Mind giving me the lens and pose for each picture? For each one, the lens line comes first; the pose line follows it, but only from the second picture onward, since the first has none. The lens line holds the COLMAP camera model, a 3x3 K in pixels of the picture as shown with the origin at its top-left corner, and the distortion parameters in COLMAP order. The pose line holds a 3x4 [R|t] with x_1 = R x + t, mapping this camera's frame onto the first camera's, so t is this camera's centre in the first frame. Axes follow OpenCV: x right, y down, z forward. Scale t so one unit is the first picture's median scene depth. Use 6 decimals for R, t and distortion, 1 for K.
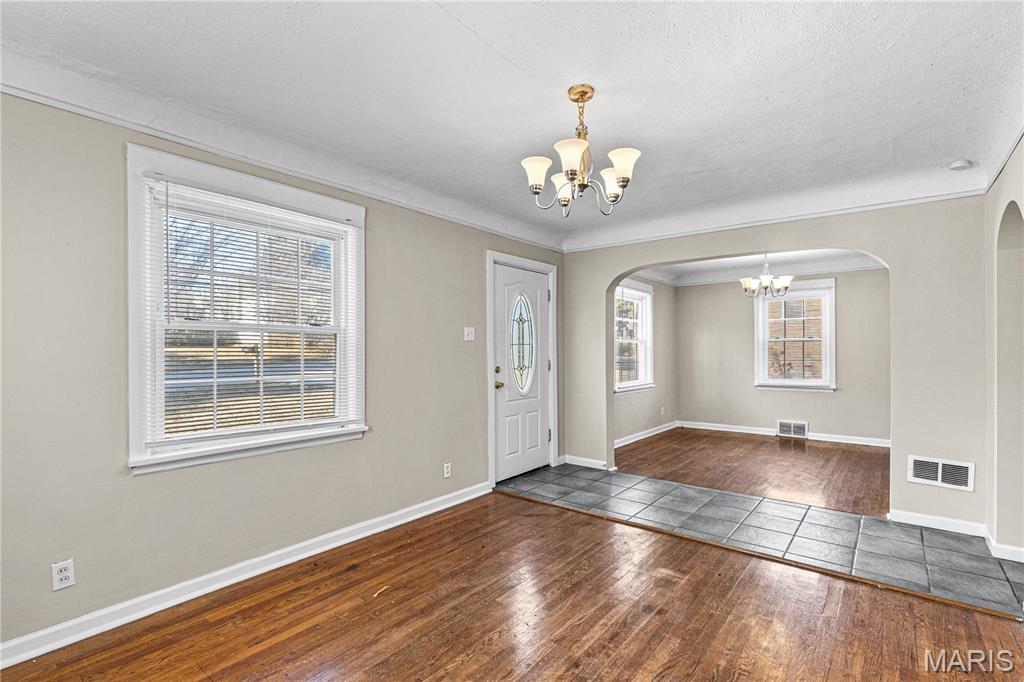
lens RADIAL K [[470.7, 0, 523.1], [0, 470.7, 353.1], [0, 0, 1]] dist [0.000390, 0.000726]
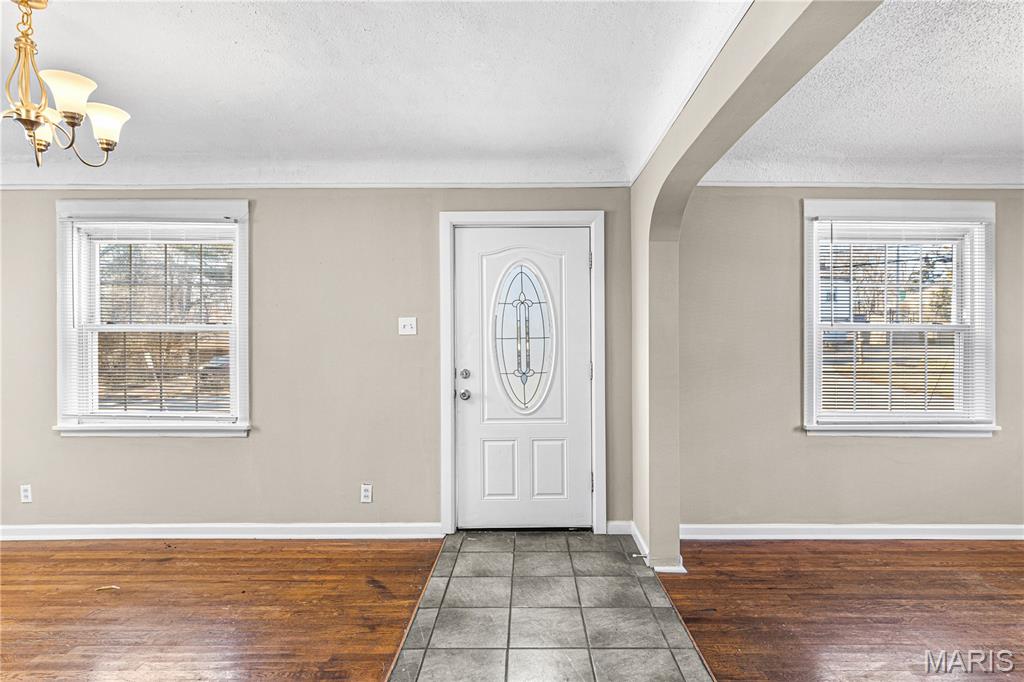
lens RADIAL K [[524.0, 0, 530.2], [0, 524.0, 346.4], [0, 0, 1]] dist [-0.000004, -0.000261]
pose [[0.617067, 0.003409, -0.786904, 0.686536], [-0.004769, 0.999988, 0.000593, -0.008428], [0.786896, 0.003387, 0.617076, 0.619306]]
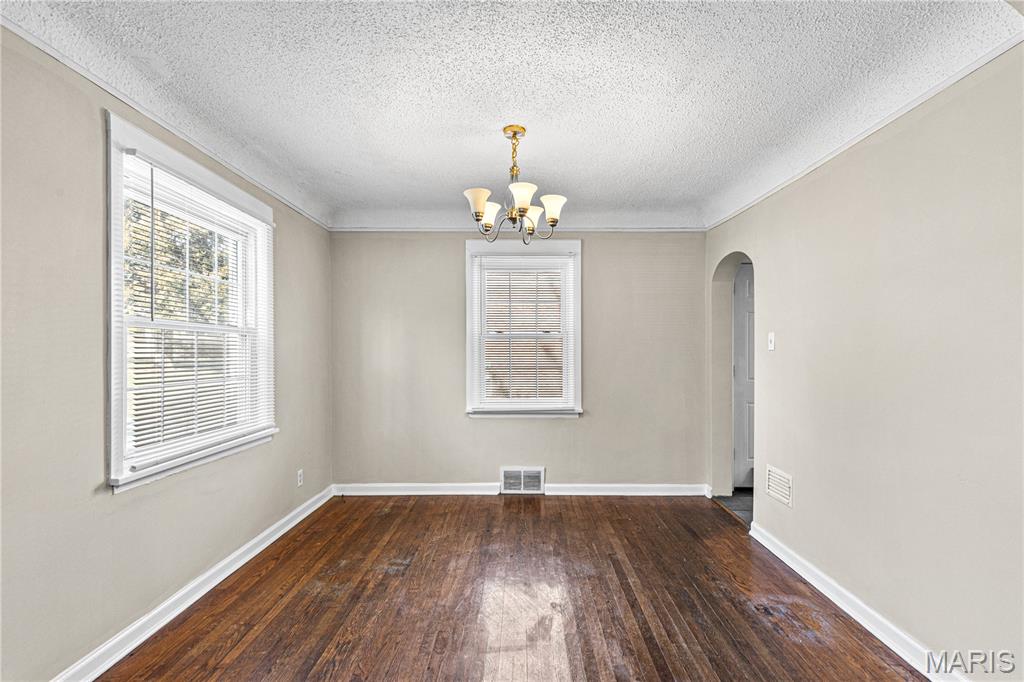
lens RADIAL K [[470.7, 0, 521.8], [0, 470.7, 350.8], [0, 0, 1]] dist [0.000390, 0.000726]
pose [[0.785819, 0.003507, 0.618447, 0.321520], [0.001272, 0.999973, -0.007287, -0.005960], [-0.618455, 0.006513, 0.785793, 0.871786]]
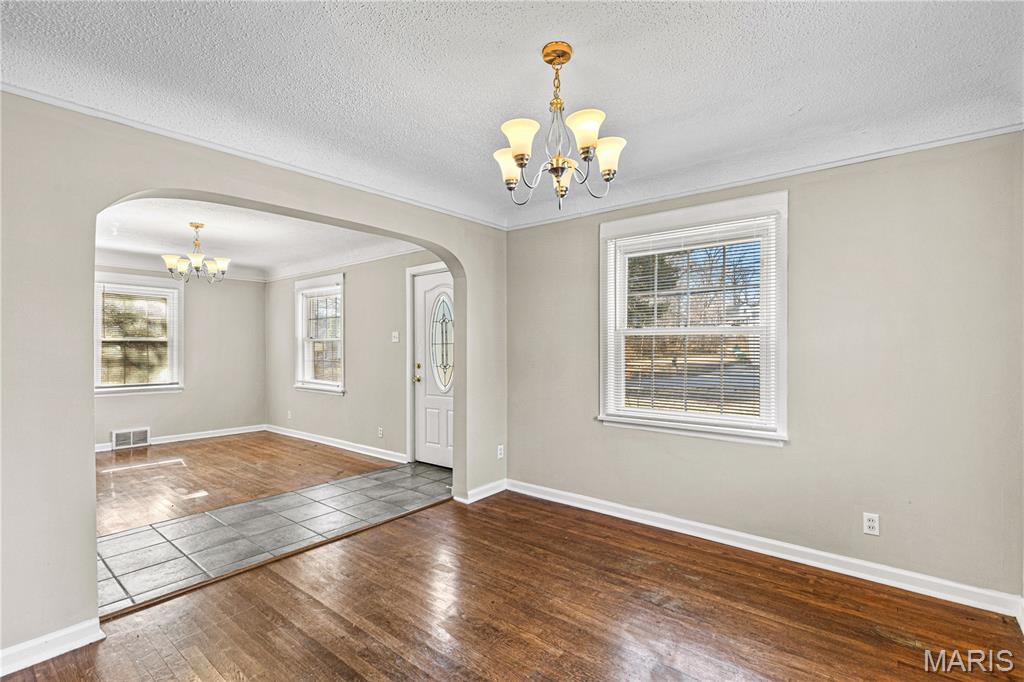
lens RADIAL K [[470.7, 0, 517.4], [0, 470.7, 351.6], [0, 0, 1]] dist [0.000390, 0.000726]
pose [[-0.019110, 0.007364, -0.999790, 1.194452], [-0.005035, 0.999959, 0.007461, -0.010574], [0.999805, 0.005177, -0.019072, 1.356114]]
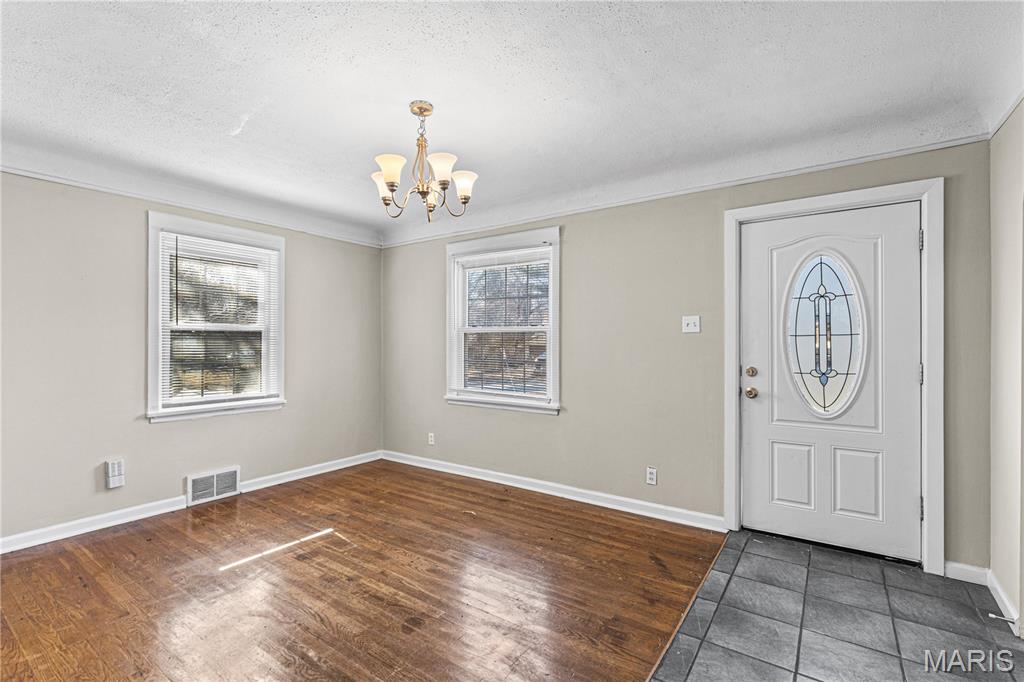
lens RADIAL K [[462.3, 0, 514.2], [0, 462.3, 344.8], [0, 0, 1]] dist [0.001890, -0.001987]
pose [[0.053041, 0.007200, -0.998566, 0.668978], [-0.007532, 0.999948, 0.006809, -0.007844], [0.998564, 0.007160, 0.053093, 0.643549]]
